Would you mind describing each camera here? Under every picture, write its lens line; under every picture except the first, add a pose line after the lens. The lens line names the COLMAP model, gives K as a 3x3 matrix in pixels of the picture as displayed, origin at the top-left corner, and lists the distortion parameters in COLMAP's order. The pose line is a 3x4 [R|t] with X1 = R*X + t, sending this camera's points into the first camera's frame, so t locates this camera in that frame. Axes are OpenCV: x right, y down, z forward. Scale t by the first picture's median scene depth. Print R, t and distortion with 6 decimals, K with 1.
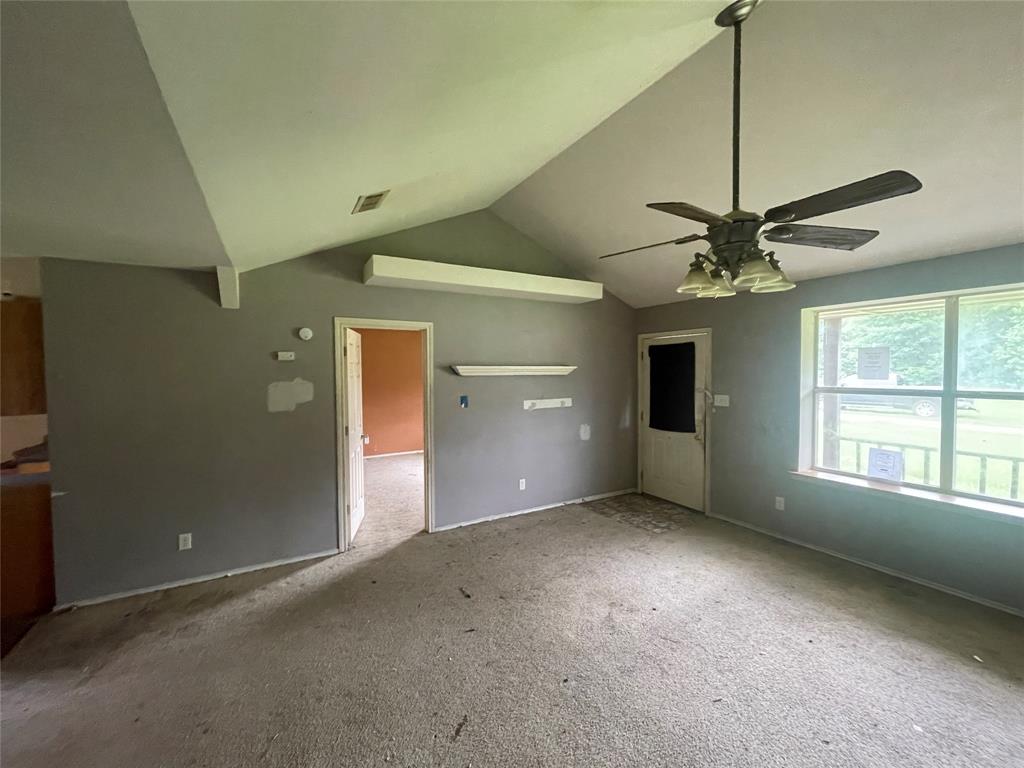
lens RADIAL K [[415.0, 0, 511.2], [0, 415.0, 382.7], [0, 0, 1]] dist [-0.004680, 0.001050]
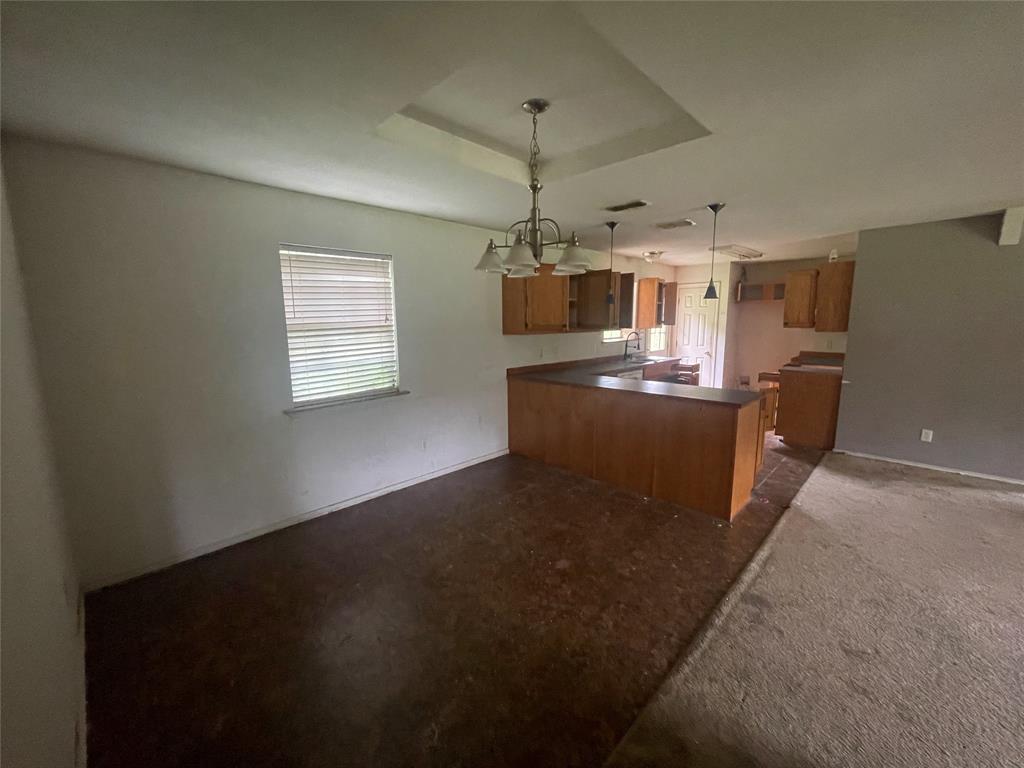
lens RADIAL K [[415.0, 0, 511.2], [0, 415.0, 382.7], [0, 0, 1]] dist [-0.004680, 0.001050]
pose [[0.269375, 0.150040, -0.951275, 0.087739], [-0.023515, 0.988519, 0.149256, 0.061328], [0.962748, -0.017837, 0.269810, -0.694028]]
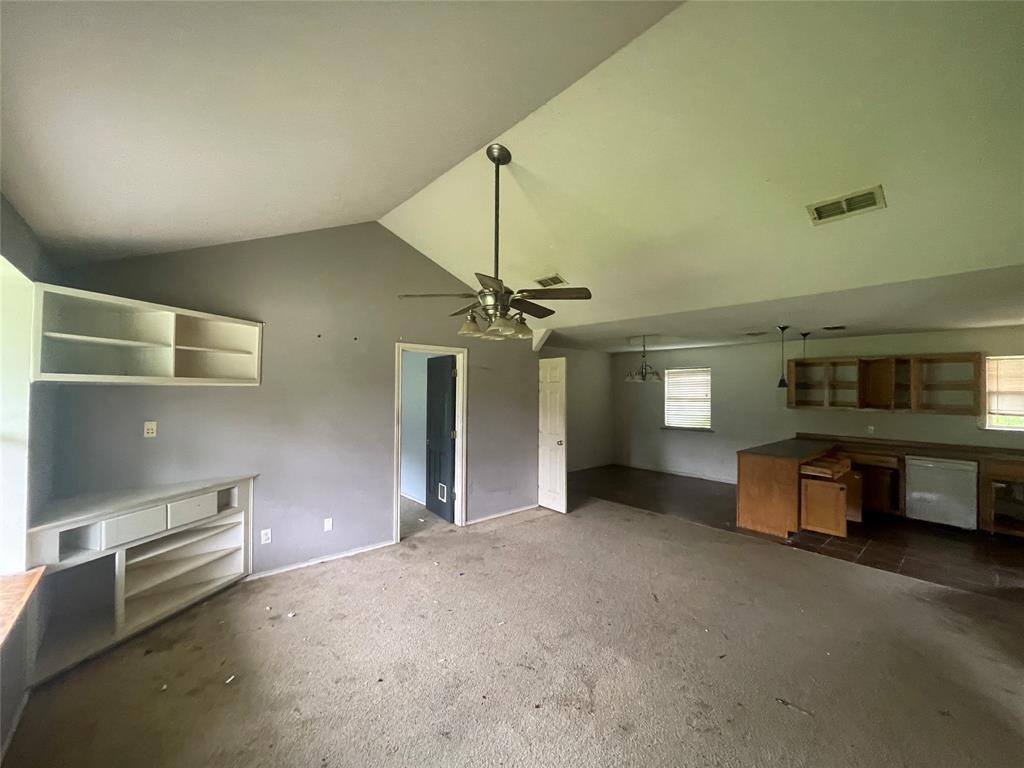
lens RADIAL K [[415.0, 0, 511.2], [0, 415.0, 382.7], [0, 0, 1]] dist [-0.004680, 0.001050]
pose [[-0.981874, -0.003163, -0.189508, 0.535190], [-0.006527, 0.999832, 0.017129, -0.057265], [0.189422, 0.018055, -0.981730, 1.753204]]
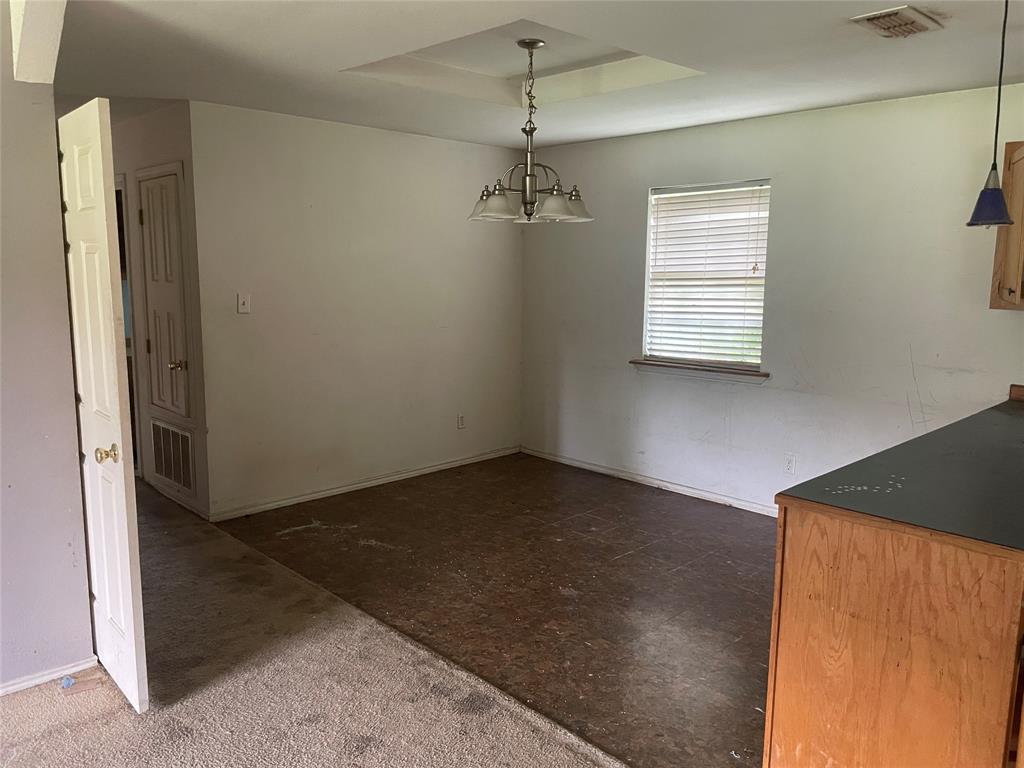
lens RADIAL K [[780.2, 0, 512.6], [0, 780.2, 376.9], [0, 0, 1]] dist [0.069118, -0.088693]
pose [[-0.969171, 0.036089, -0.243730, -0.302984], [-0.007482, 0.984447, 0.175521, 0.001696], [0.246274, 0.171933, -0.953828, 0.874931]]
